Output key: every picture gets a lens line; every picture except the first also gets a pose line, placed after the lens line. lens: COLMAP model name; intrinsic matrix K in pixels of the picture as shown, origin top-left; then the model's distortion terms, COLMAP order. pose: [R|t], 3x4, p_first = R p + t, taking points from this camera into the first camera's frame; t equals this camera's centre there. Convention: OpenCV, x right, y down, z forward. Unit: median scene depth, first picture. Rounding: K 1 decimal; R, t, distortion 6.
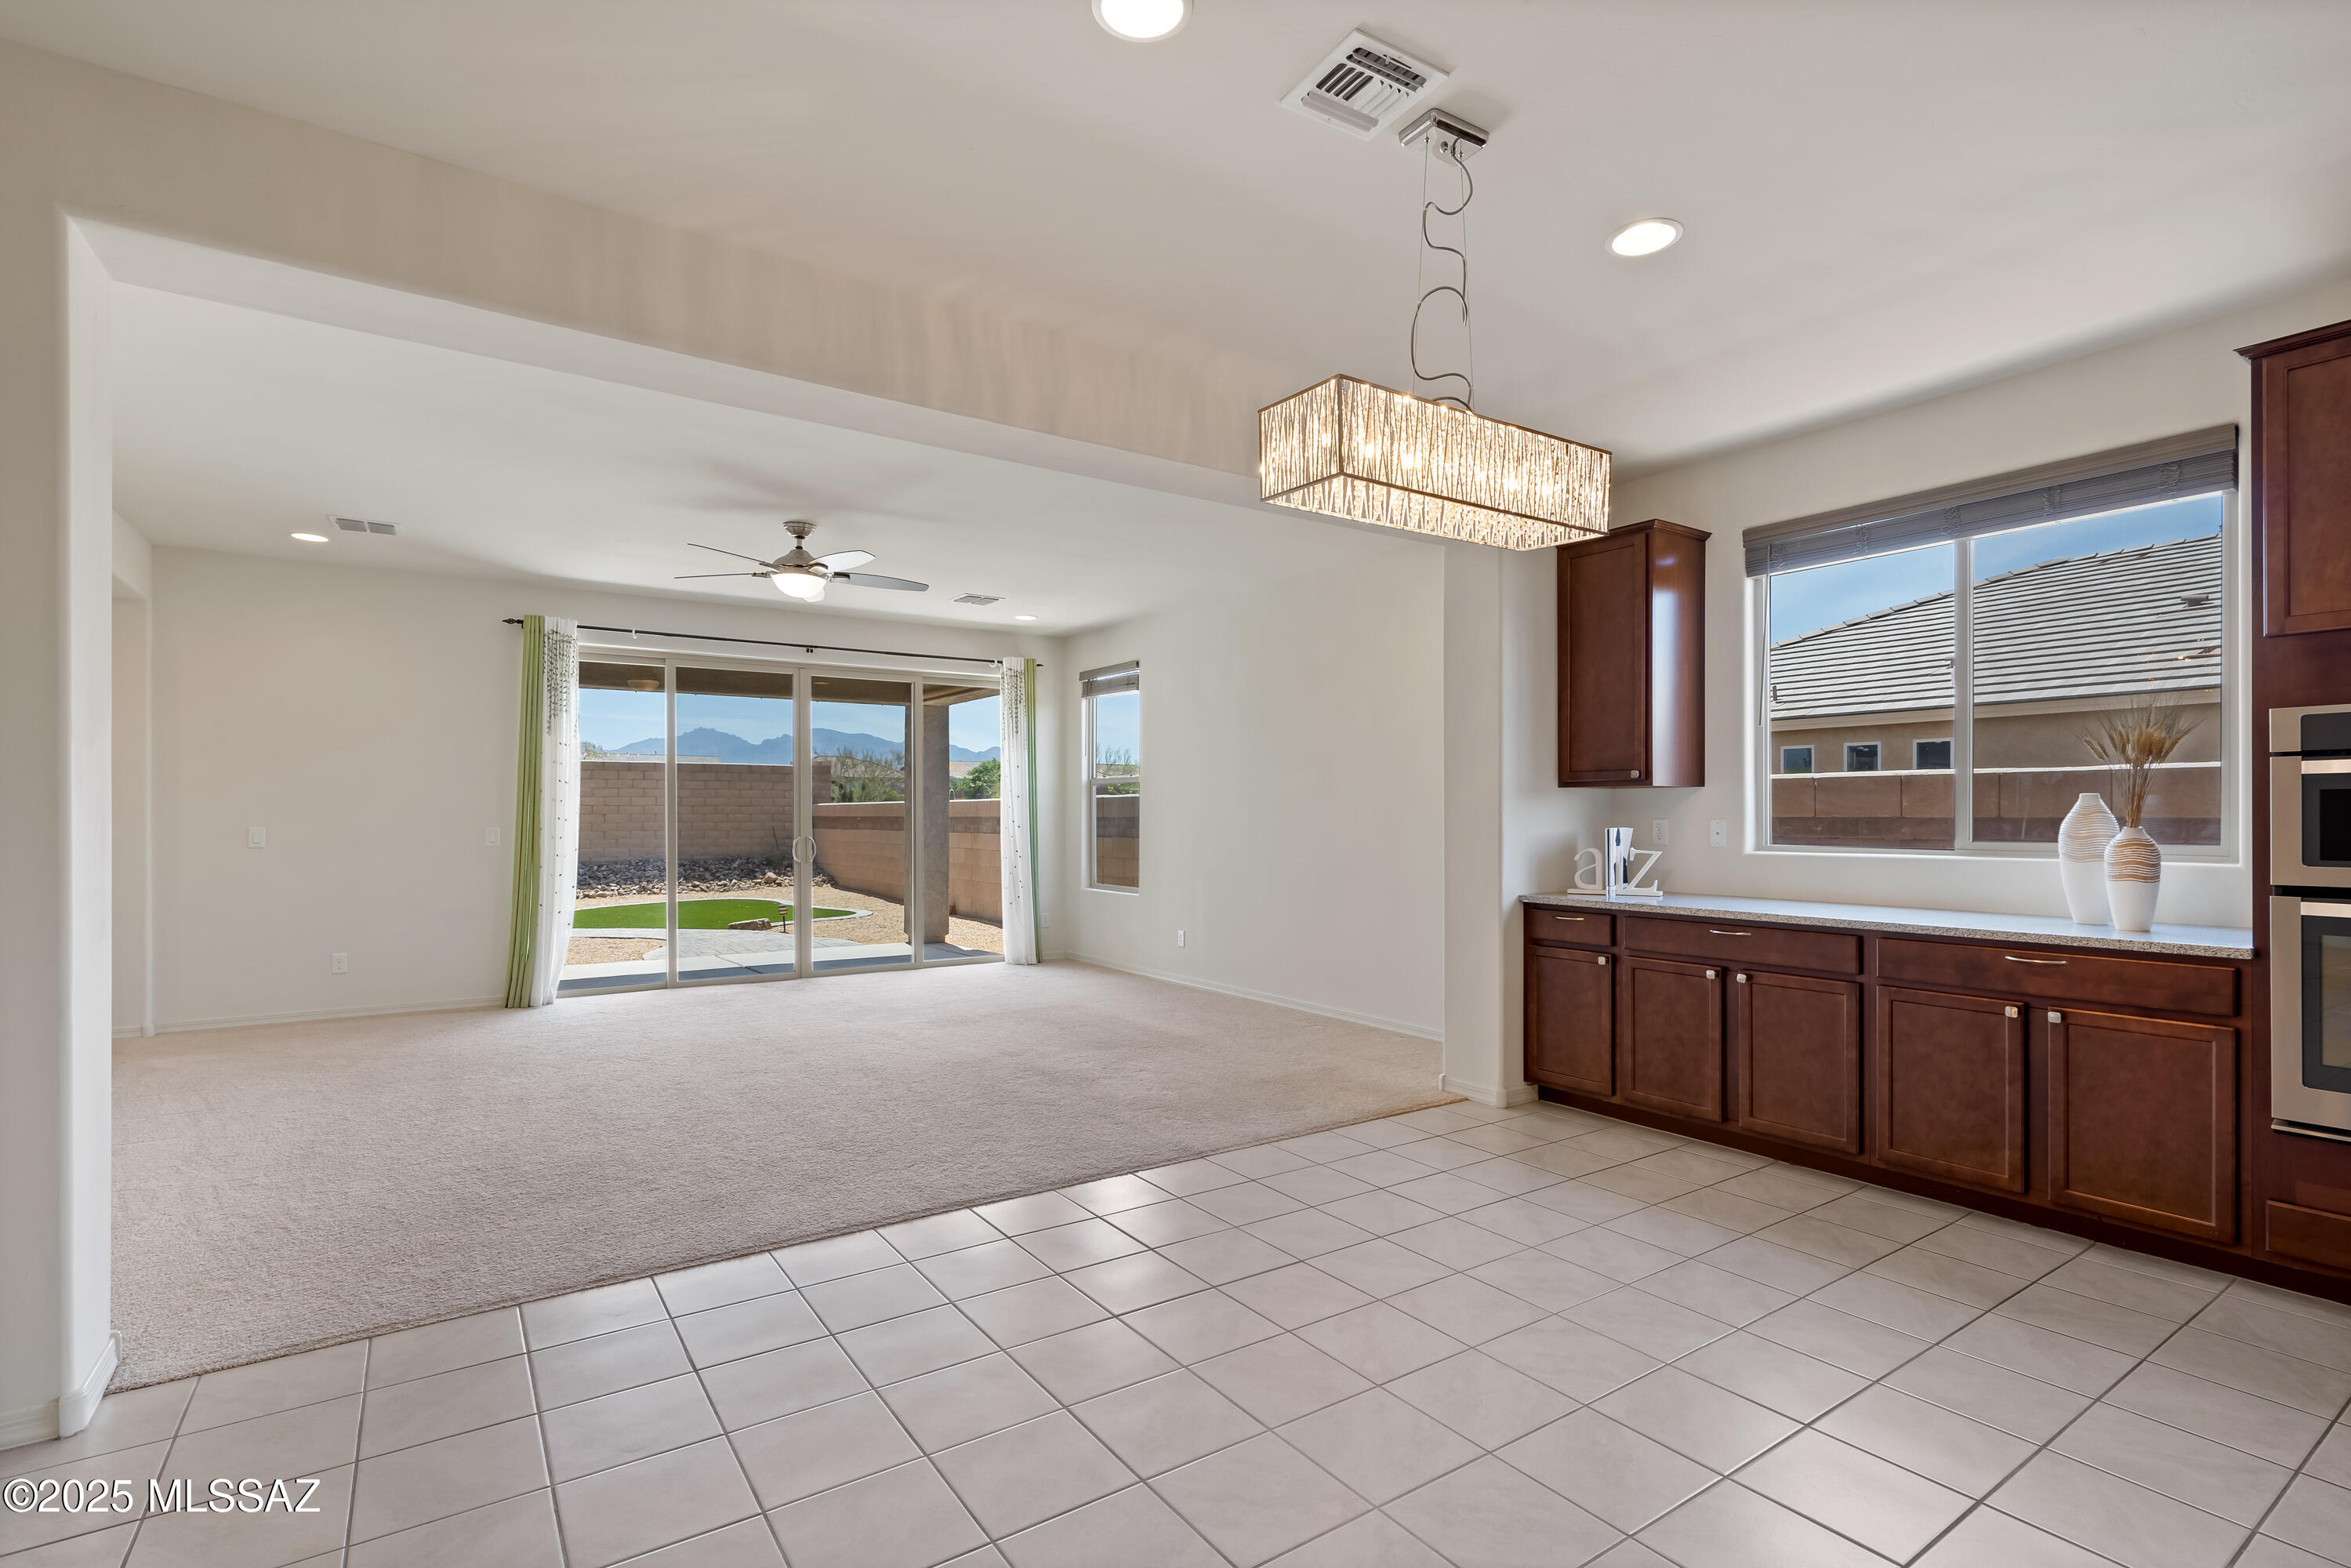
lens RADIAL K [[1094.1, 0, 1180.6], [0, 1094.1, 816.8], [0, 0, 1]] dist [-0.002440, 0.001424]
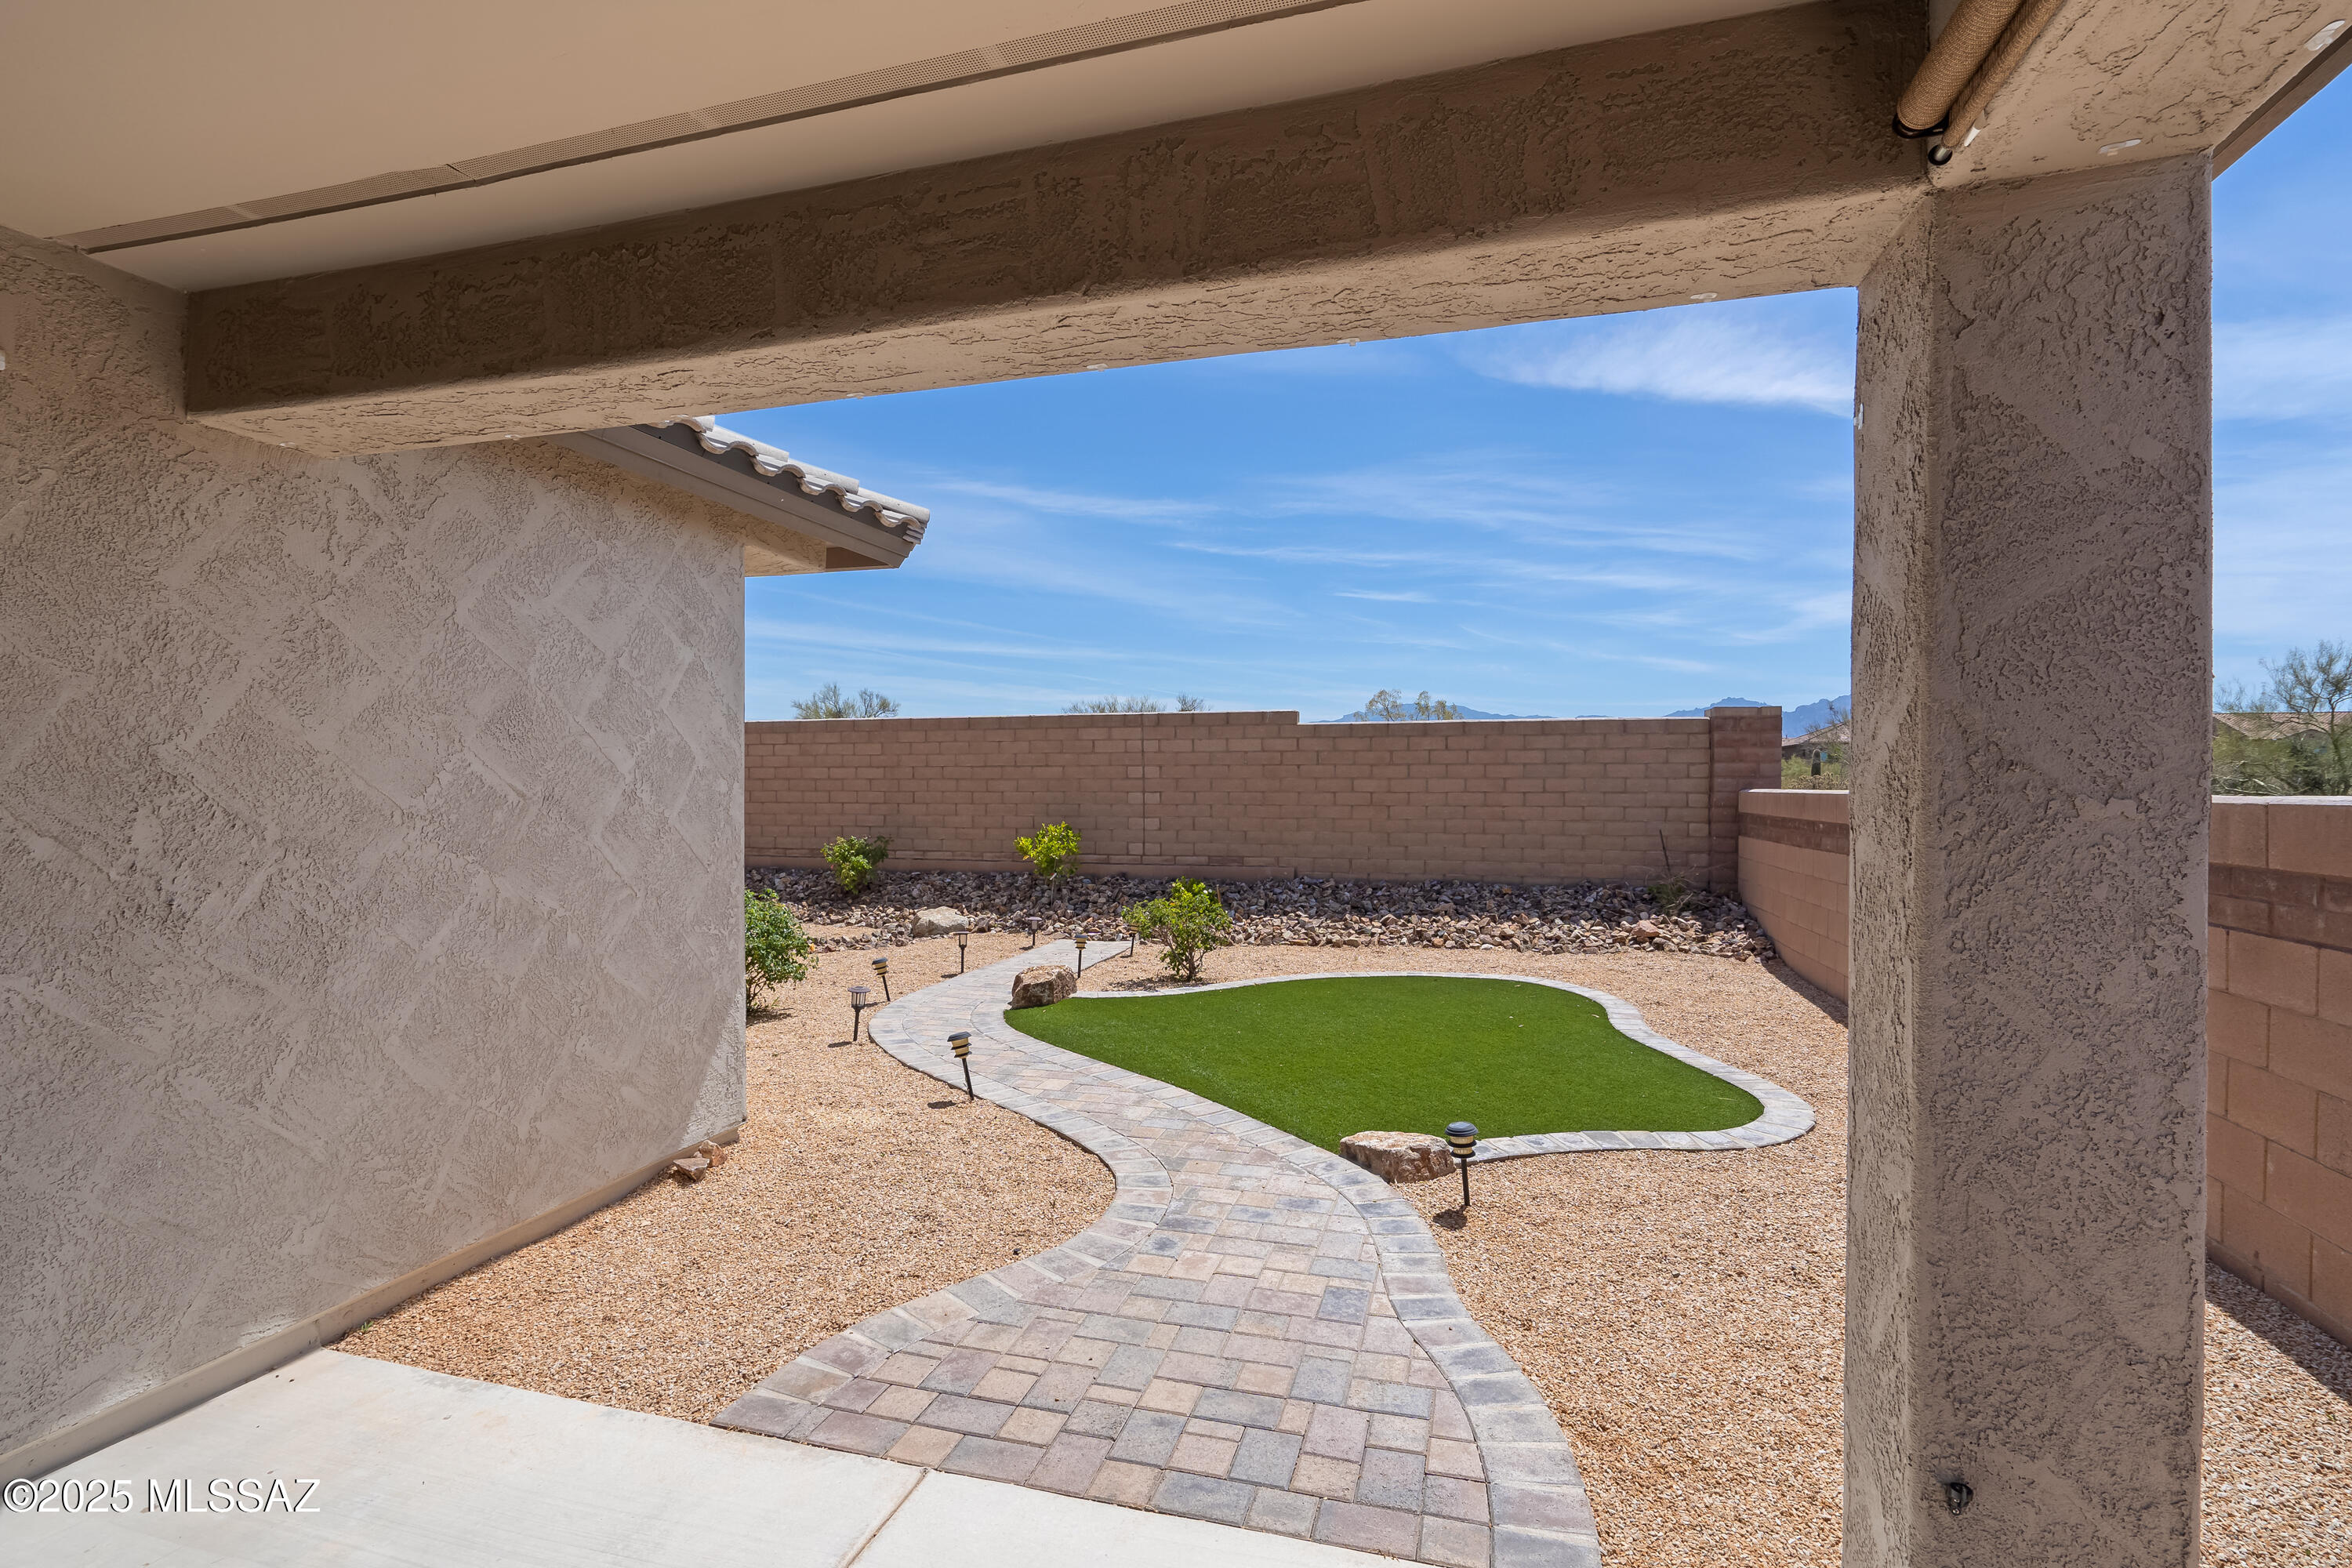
lens RADIAL K [[1094.5, 0, 1174.2], [0, 1094.5, 789.4], [0, 0, 1]] dist [-0.002440, 0.001424]
pose [[0.637950, 0.004411, -0.770066, -0.494601], [-0.003440, 0.999990, 0.002878, -0.055401], [0.770070, 0.000813, 0.637958, 2.098043]]
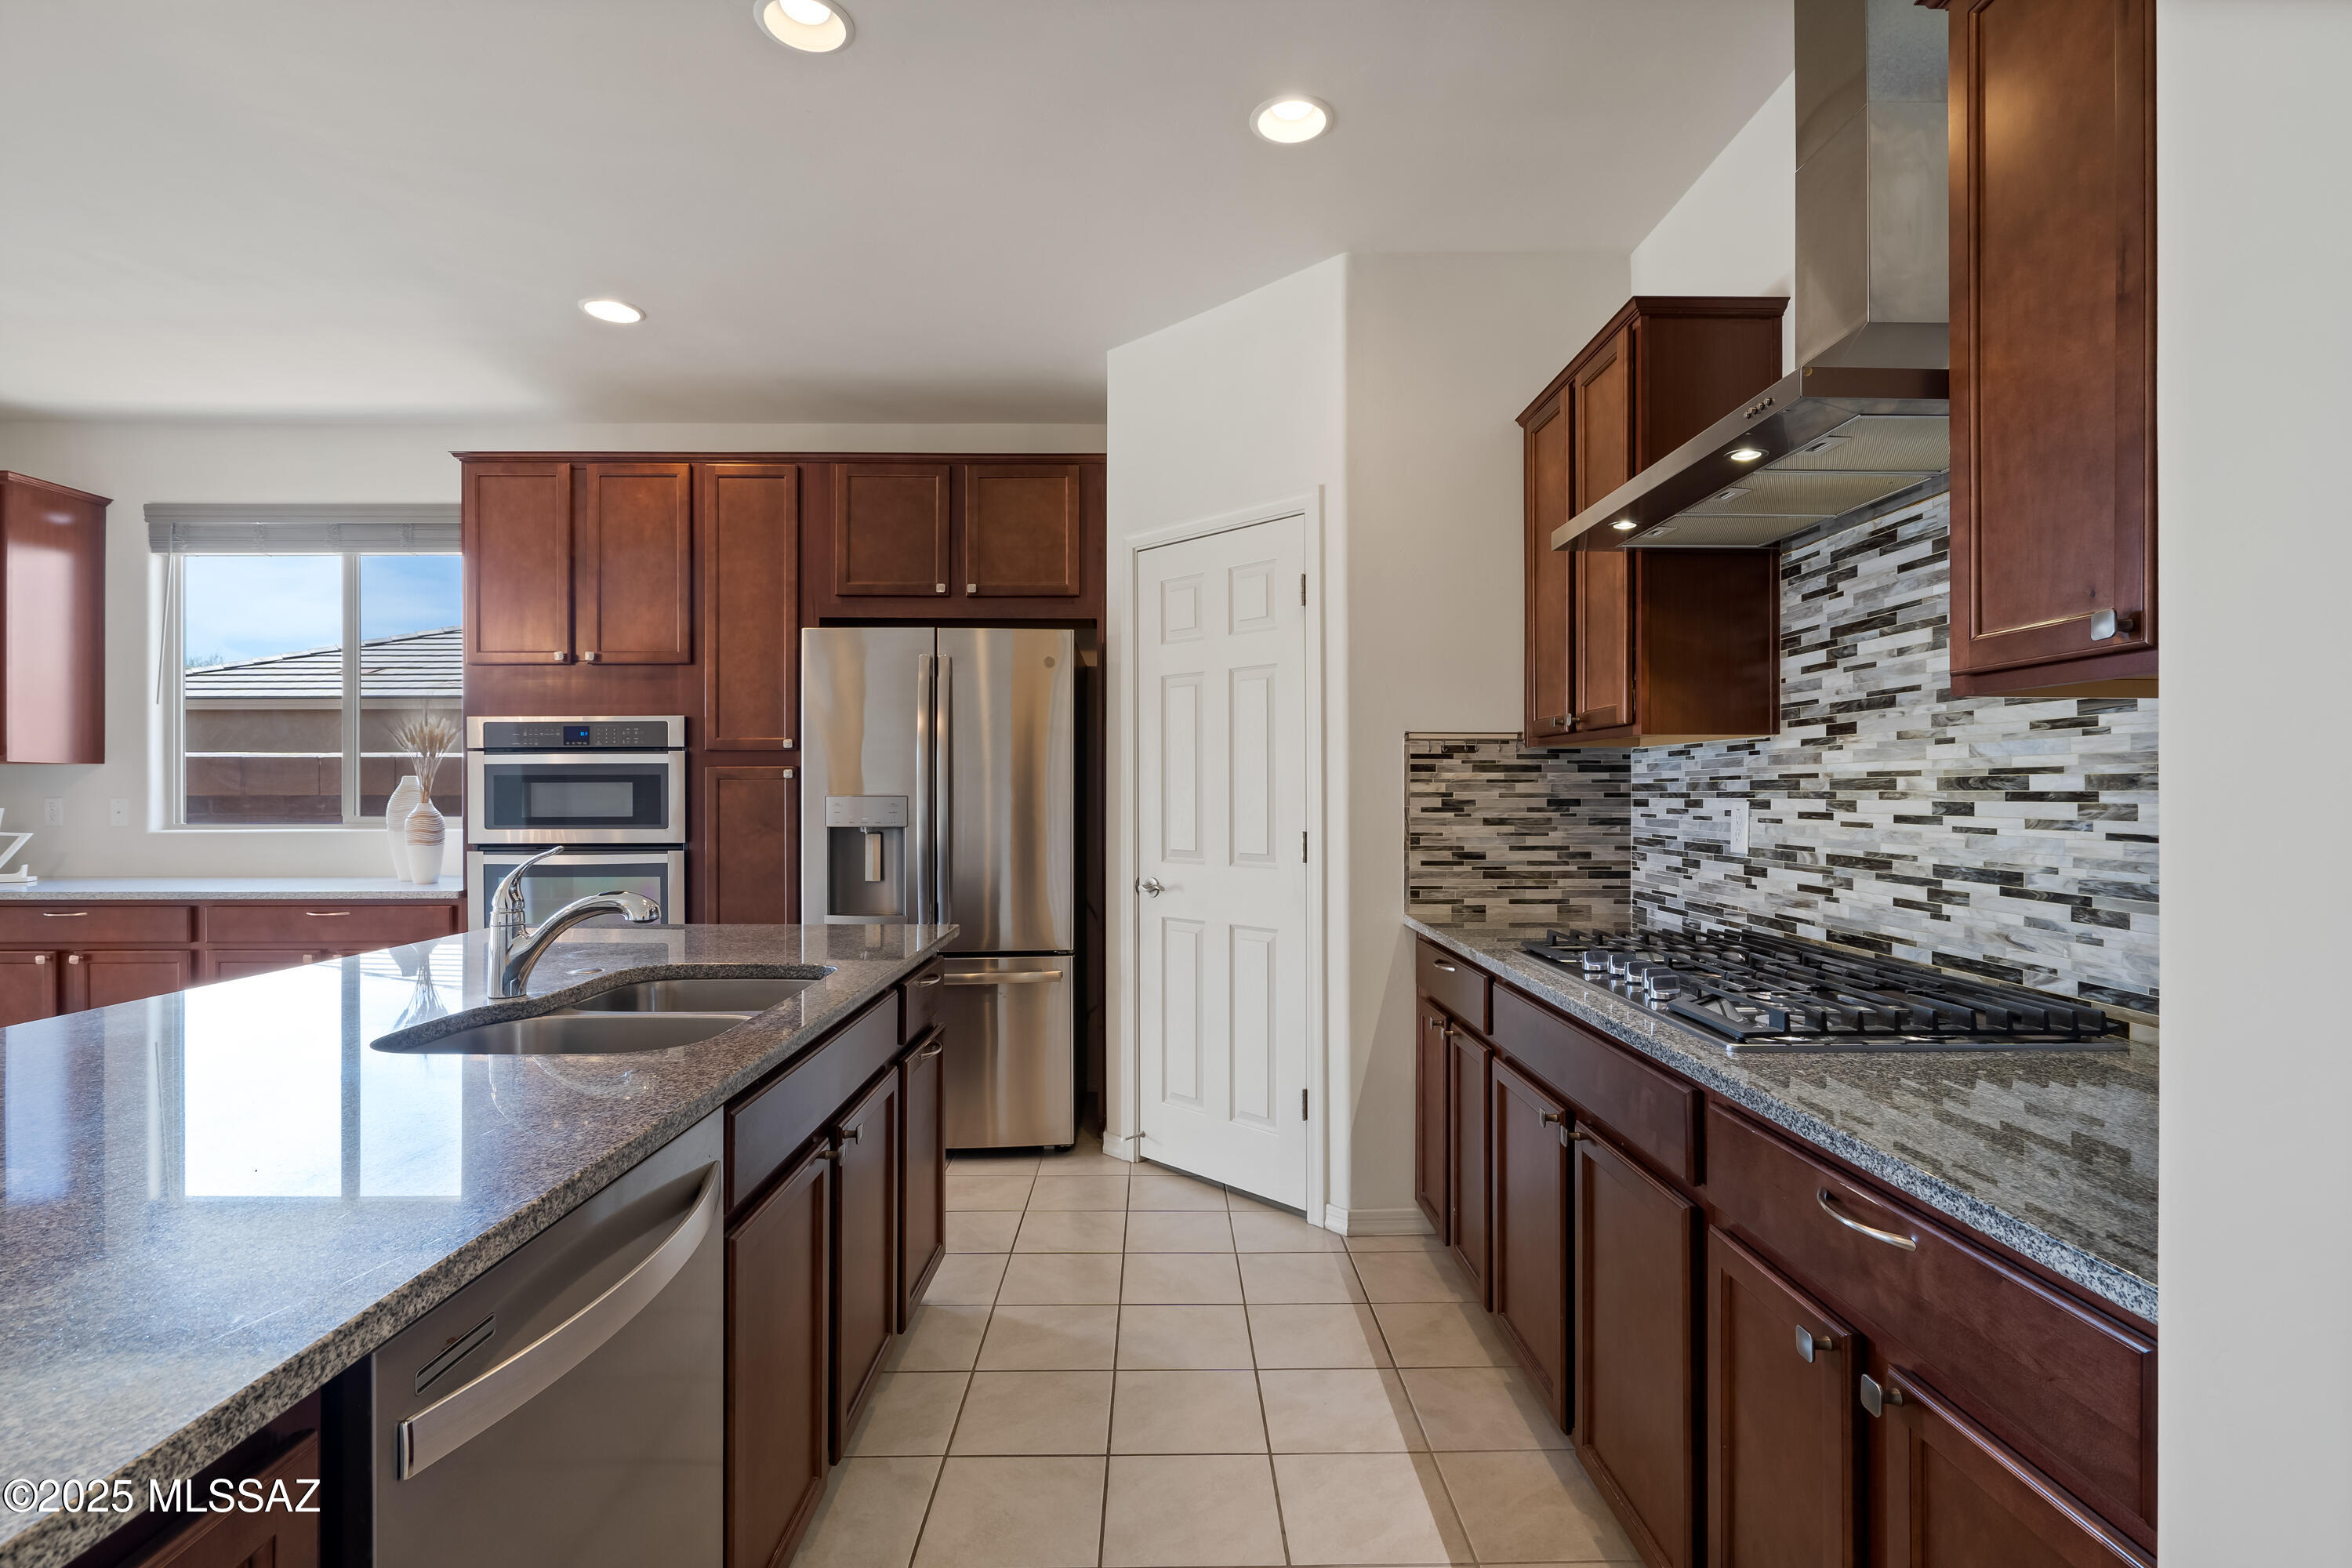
lens RADIAL K [[1094.5, 0, 1165.5], [0, 1094.5, 786.9], [0, 0, 1]] dist [-0.002440, 0.001424]
pose [[0.555246, 0.003591, 0.831678, 0.200937], [0.002215, 0.999981, -0.005797, 0.000289], [-0.831683, 0.005061, 0.555227, -0.301663]]
